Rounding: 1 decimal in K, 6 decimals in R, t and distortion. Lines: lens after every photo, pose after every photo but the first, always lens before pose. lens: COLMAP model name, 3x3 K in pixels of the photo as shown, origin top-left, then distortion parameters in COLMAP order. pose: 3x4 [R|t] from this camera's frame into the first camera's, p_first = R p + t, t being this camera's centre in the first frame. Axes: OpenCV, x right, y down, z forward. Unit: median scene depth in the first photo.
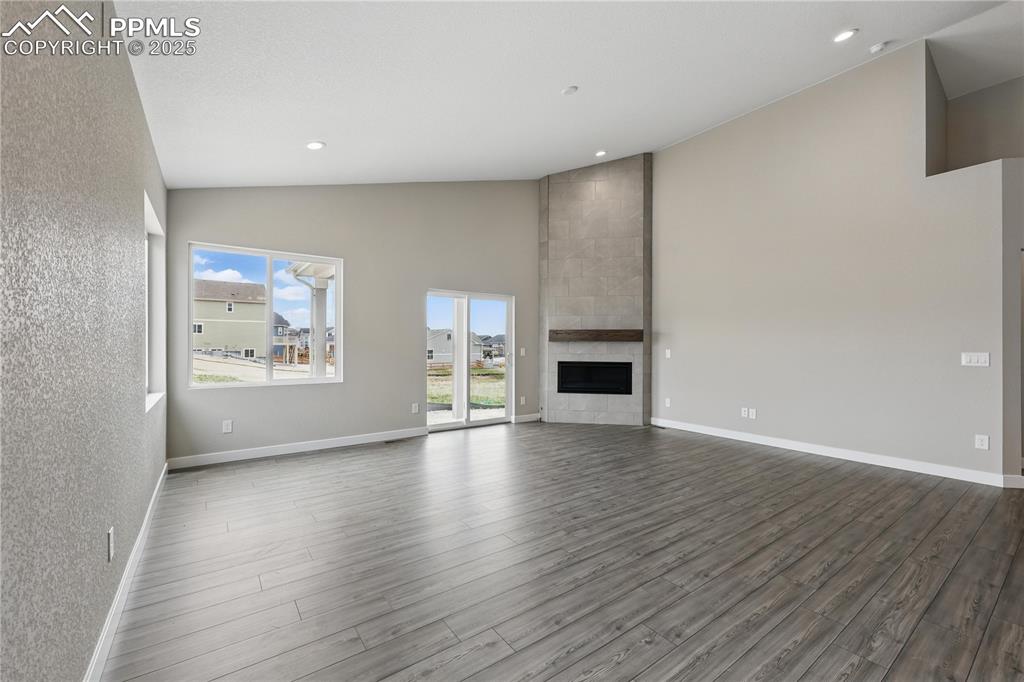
lens RADIAL K [[419.8, 0, 509.9], [0, 419.8, 349.9], [0, 0, 1]] dist [-0.001622, 0.000554]
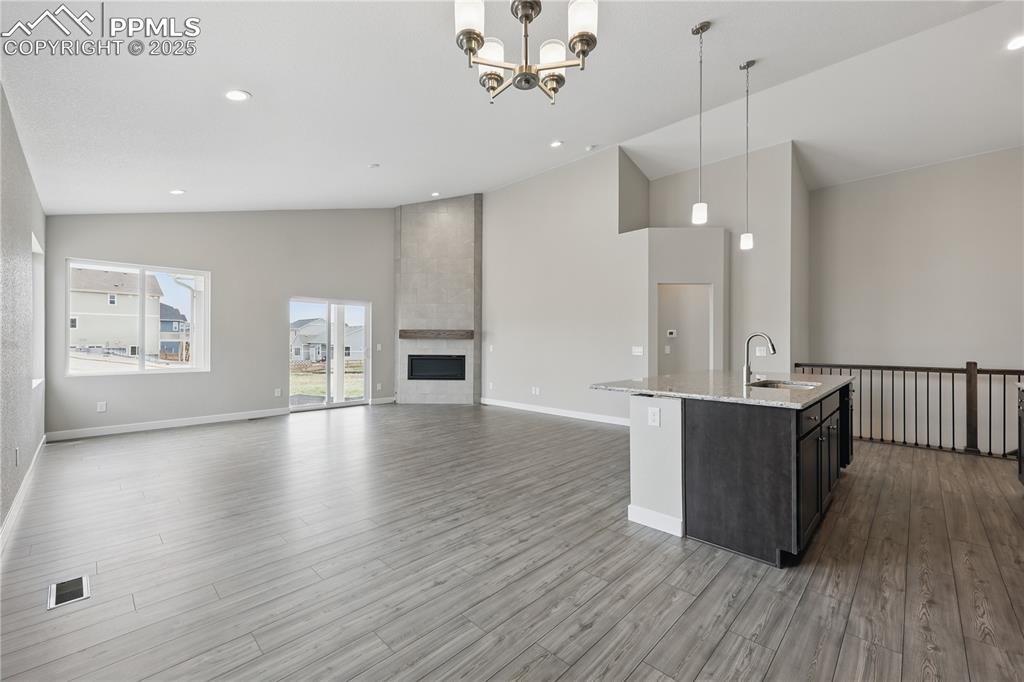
lens RADIAL K [[419.8, 0, 512.8], [0, 419.8, 345.4], [0, 0, 1]] dist [-0.001622, 0.000554]
pose [[0.985122, -0.000075, 0.171857, 0.213422], [0.000703, 0.999993, -0.003594, 0.004175], [-0.171856, 0.003662, 0.985115, -0.295484]]
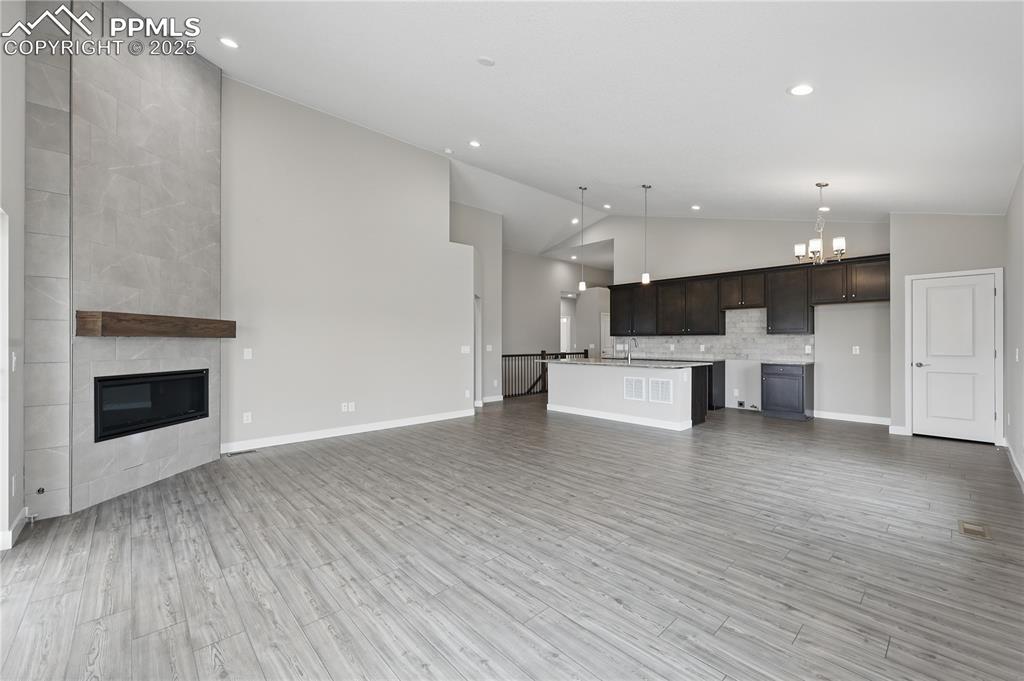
lens RADIAL K [[419.8, 0, 511.0], [0, 419.8, 340.4], [0, 0, 1]] dist [-0.001622, 0.000554]
pose [[-0.130095, 0.004415, 0.991492, -0.436149], [0.014988, 0.999885, -0.002486, -0.006308], [-0.991388, 0.014537, -0.130147, 0.609727]]
